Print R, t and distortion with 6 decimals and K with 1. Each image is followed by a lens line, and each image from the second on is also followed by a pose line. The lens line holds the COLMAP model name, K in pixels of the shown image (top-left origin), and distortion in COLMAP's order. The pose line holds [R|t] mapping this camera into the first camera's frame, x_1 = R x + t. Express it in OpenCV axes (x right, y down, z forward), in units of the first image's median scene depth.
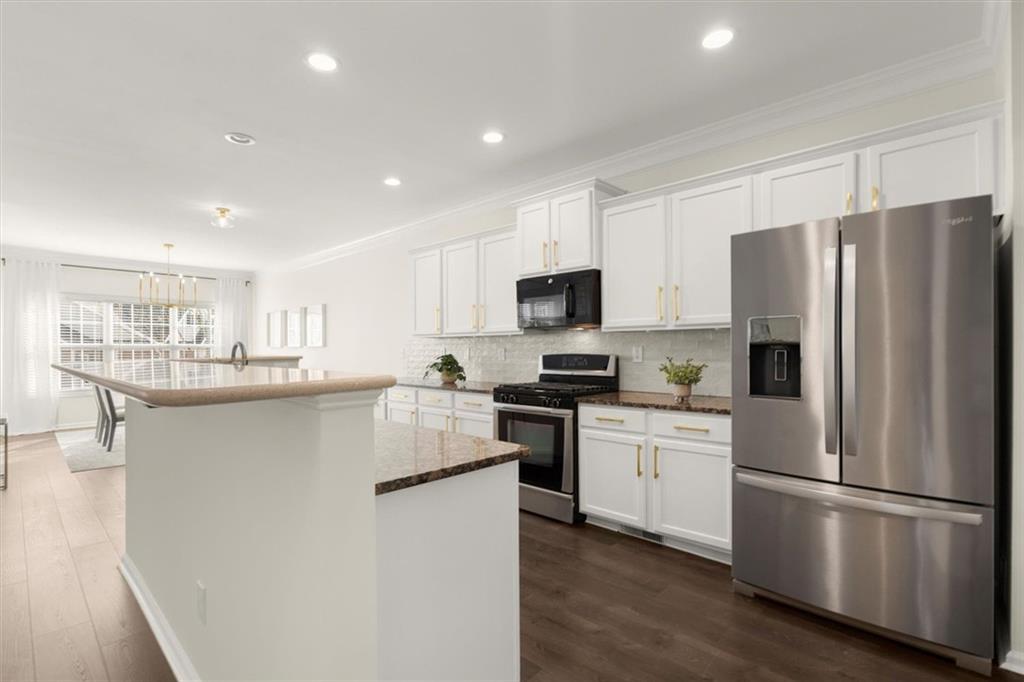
lens RADIAL K [[471.8, 0, 502.1], [0, 471.8, 349.1], [0, 0, 1]] dist [0.002211, 0.000574]
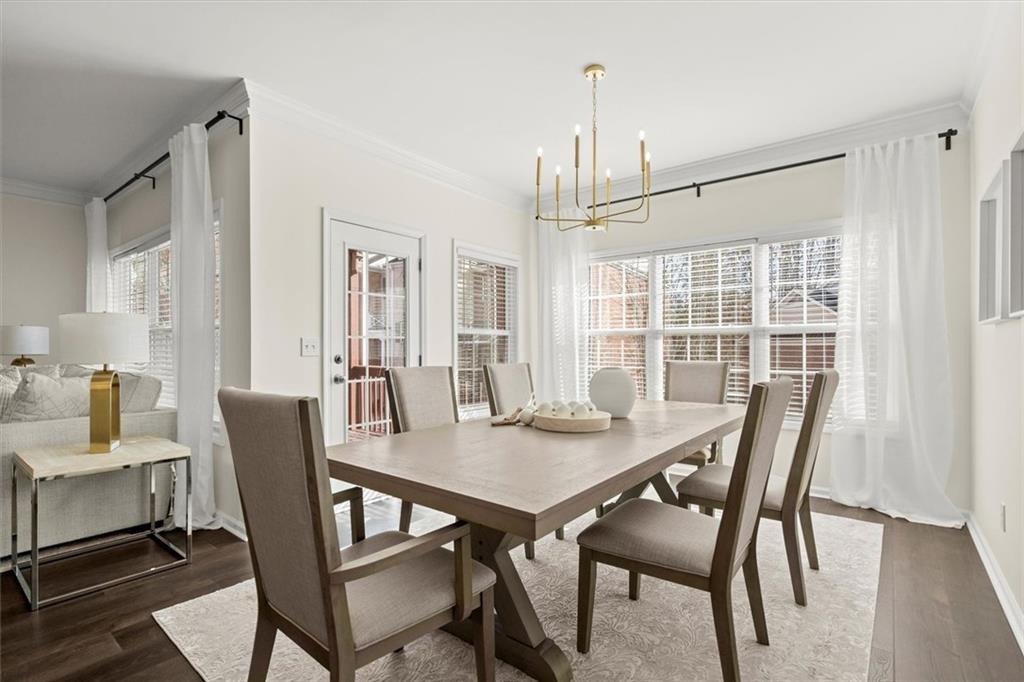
lens RADIAL K [[477.3, 0, 512.0], [0, 477.3, 348.2], [0, 0, 1]] dist [0.000566, -0.000080]
pose [[0.103589, 0.008104, -0.994587, -0.582214], [0.002610, 0.999961, 0.008420, 0.017374], [0.994617, -0.003468, 0.103564, 1.653121]]
